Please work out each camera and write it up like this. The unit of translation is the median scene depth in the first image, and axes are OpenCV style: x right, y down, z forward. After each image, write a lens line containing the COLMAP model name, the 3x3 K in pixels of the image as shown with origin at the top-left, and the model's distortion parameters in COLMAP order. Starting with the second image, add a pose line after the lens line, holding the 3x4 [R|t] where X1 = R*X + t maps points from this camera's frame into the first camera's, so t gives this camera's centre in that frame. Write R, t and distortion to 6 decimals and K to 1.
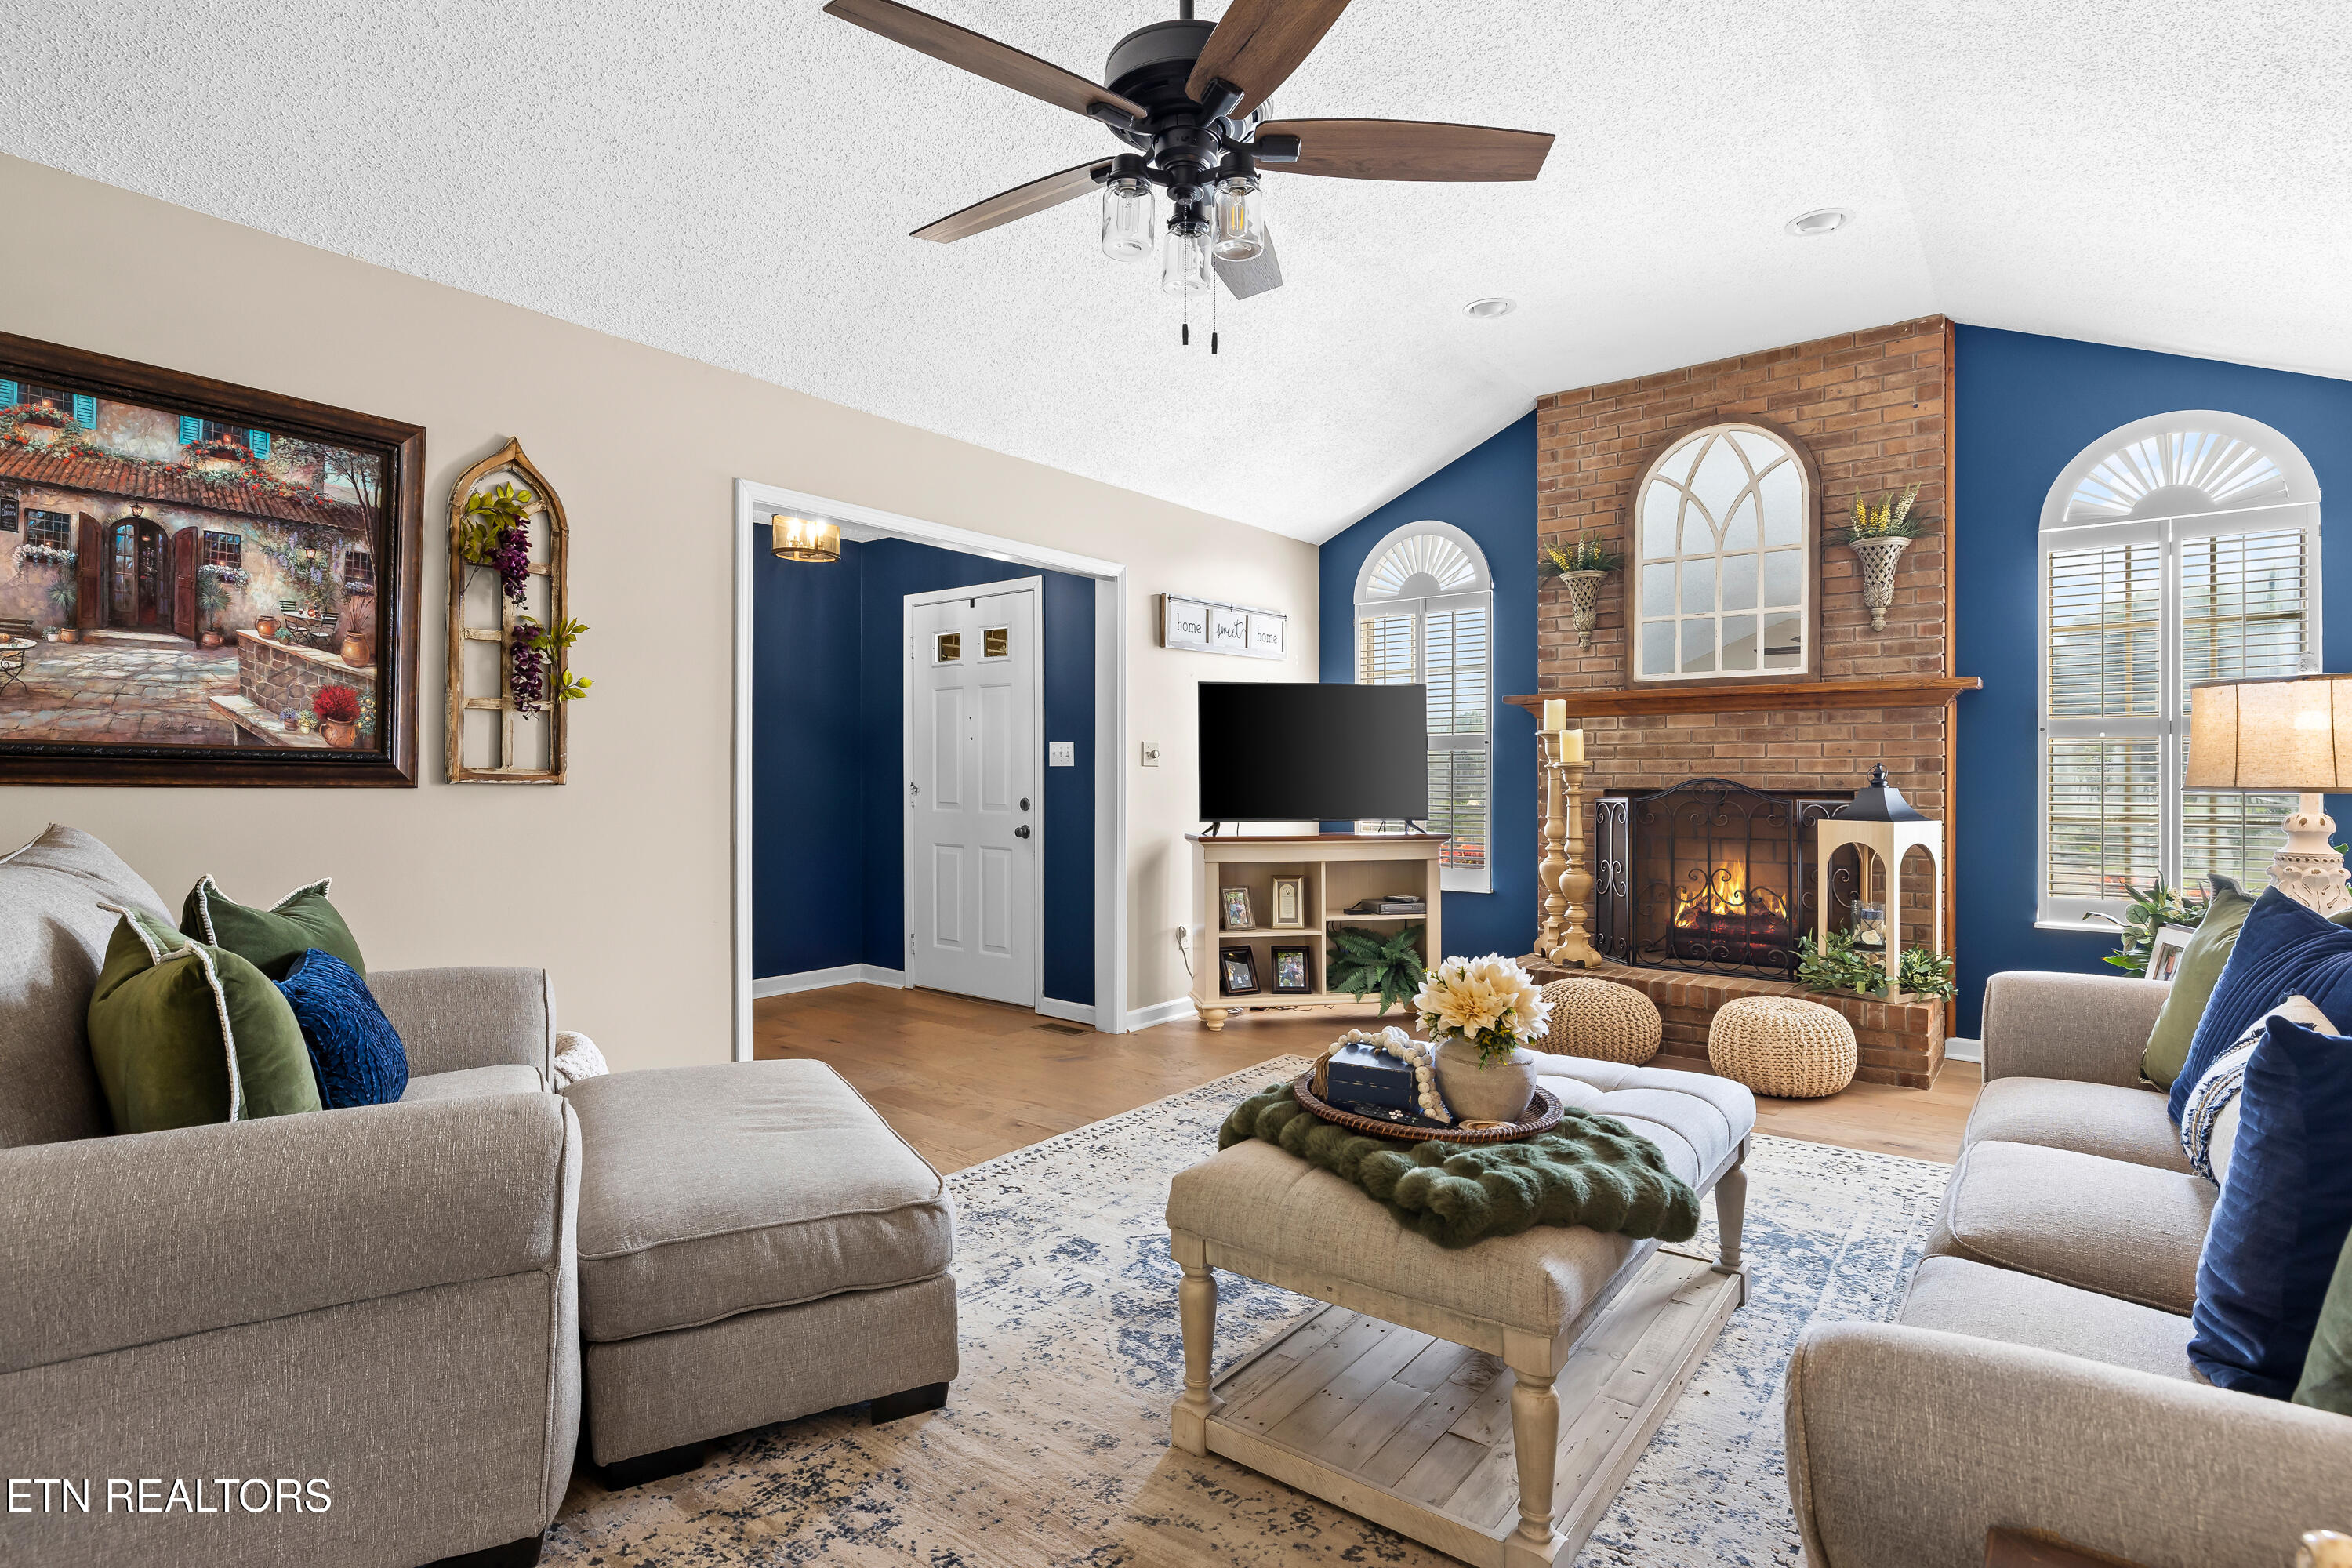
lens RADIAL K [[1101.8, 0, 1176.0], [0, 1101.8, 784.0], [0, 0, 1]] dist [0.000061, 0.000082]
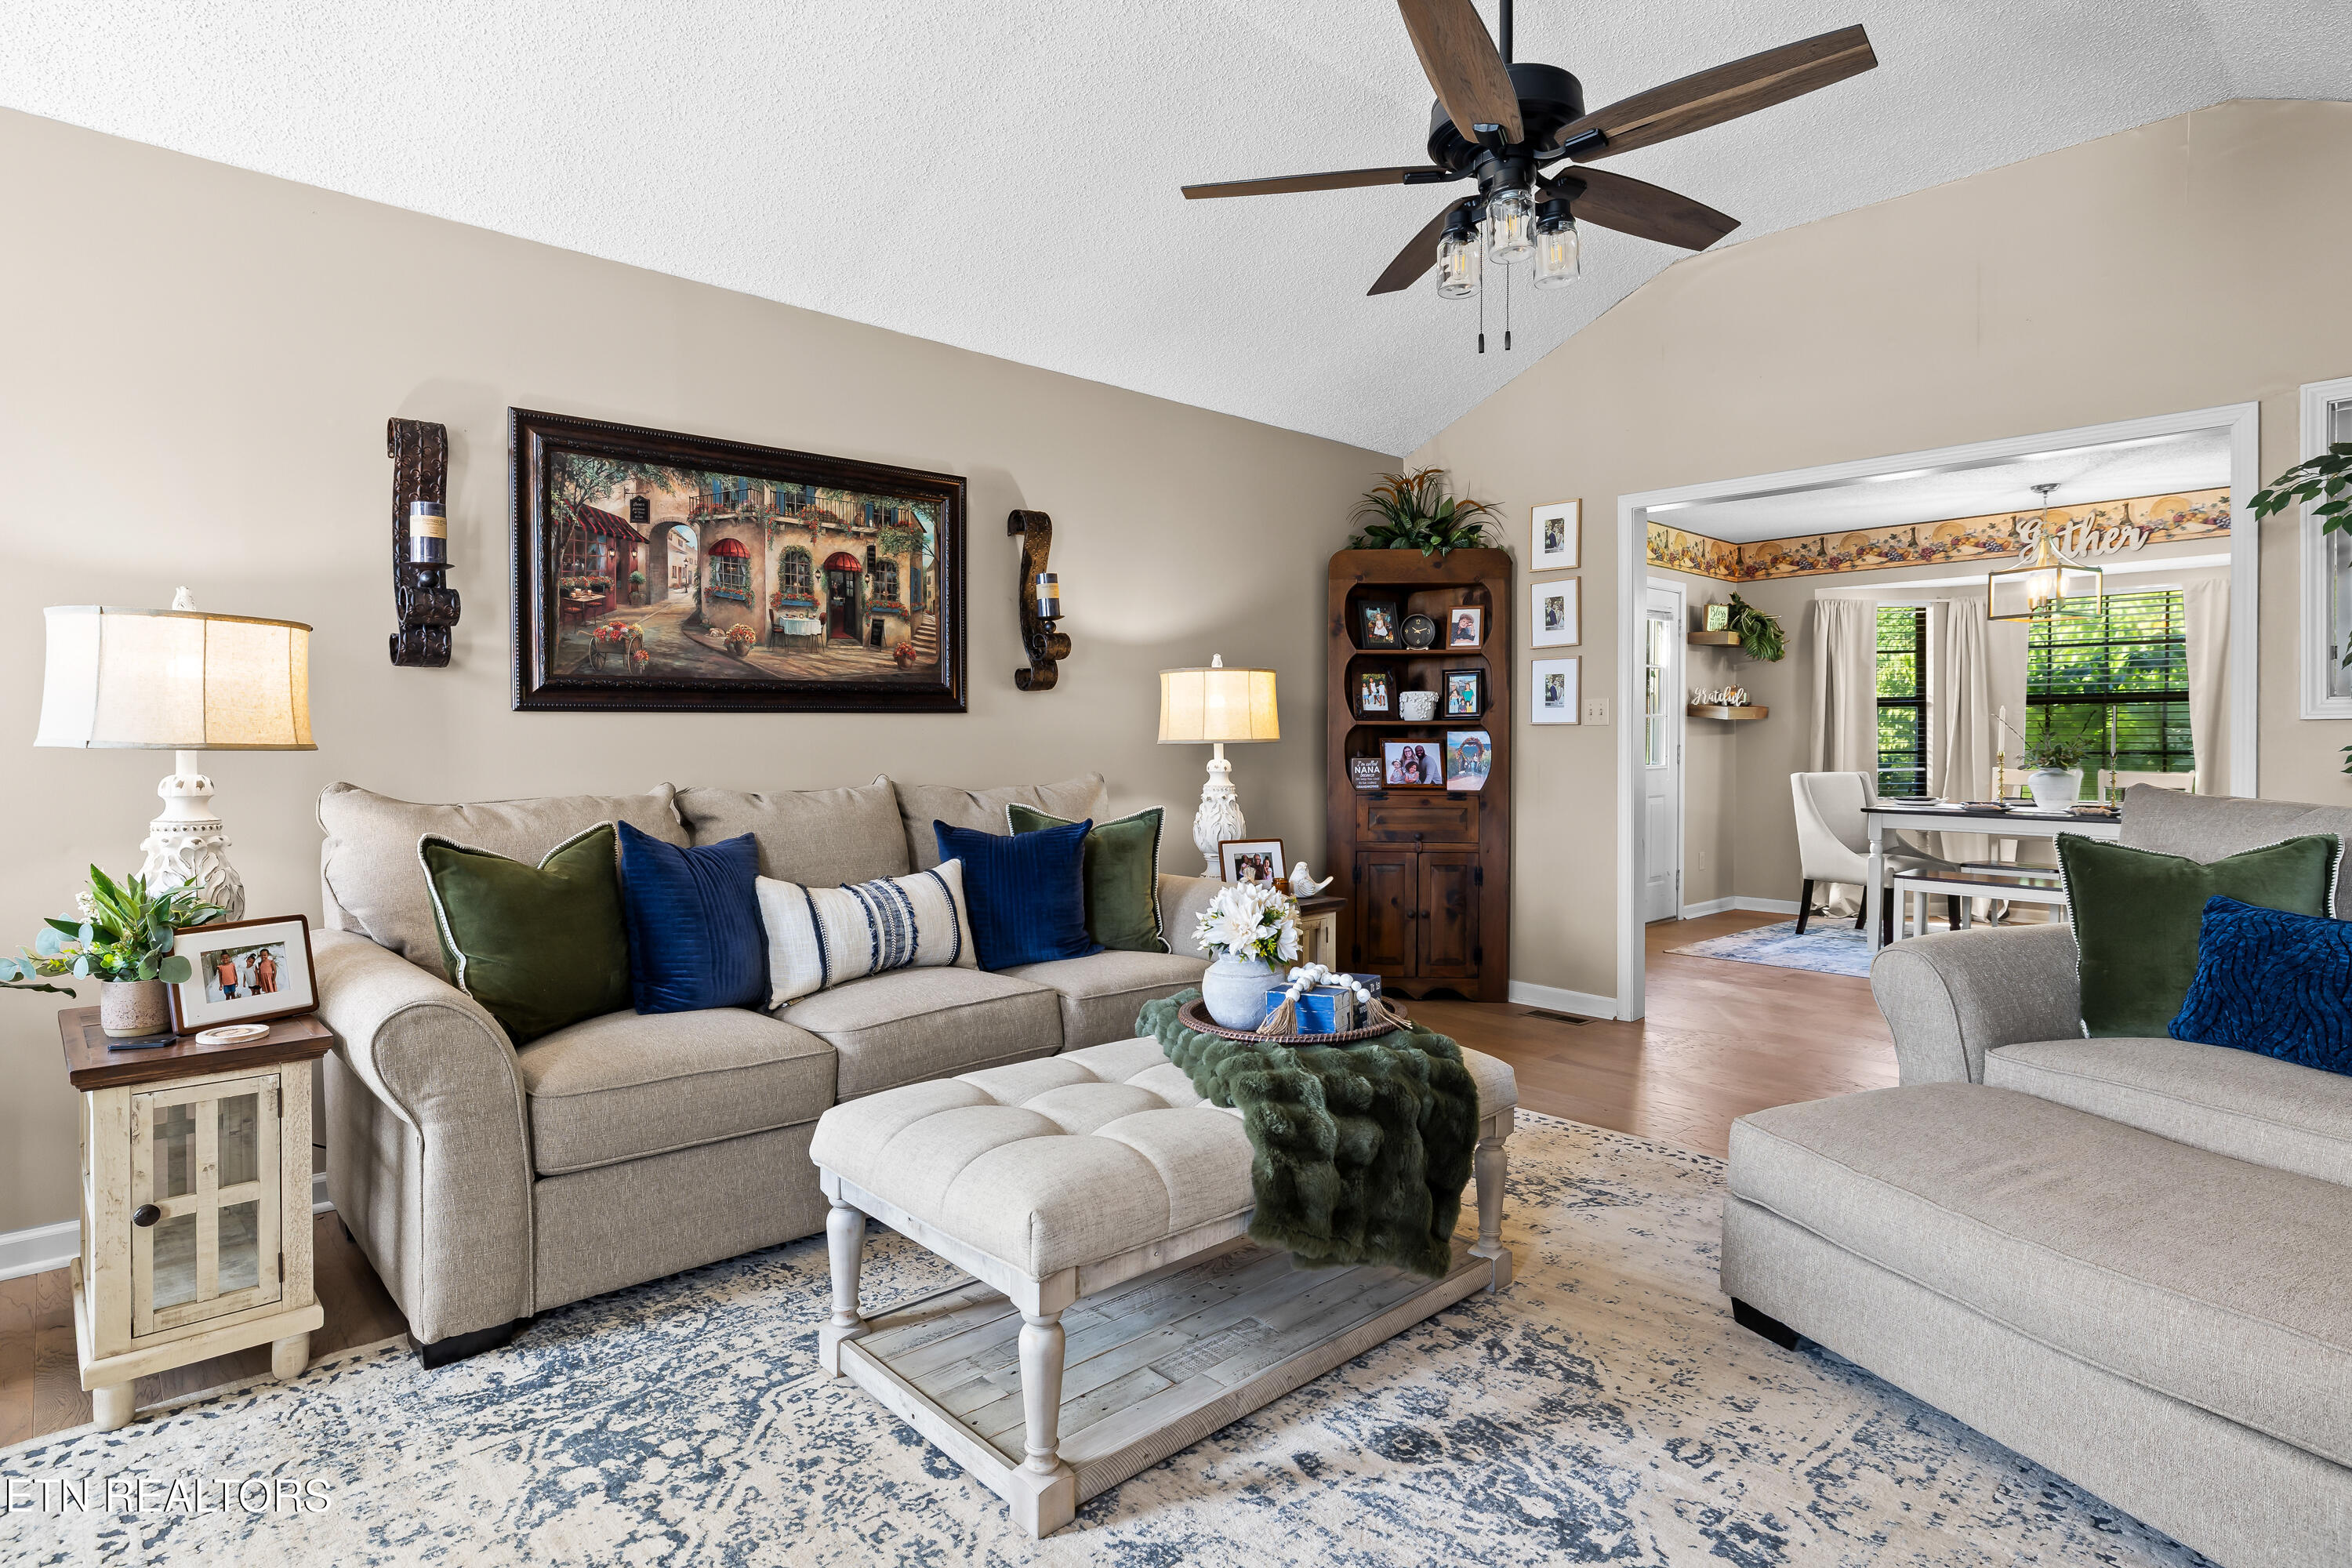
lens RADIAL K [[1237.9, 0, 1175.4], [0, 1237.9, 744.3], [0, 0, 1]] dist [-0.000672, -0.000220]
pose [[-0.987723, -0.002415, 0.156199, 0.111843], [-0.001481, 0.999980, 0.006099, -0.003716], [-0.156210, 0.005793, -0.987707, 1.780402]]
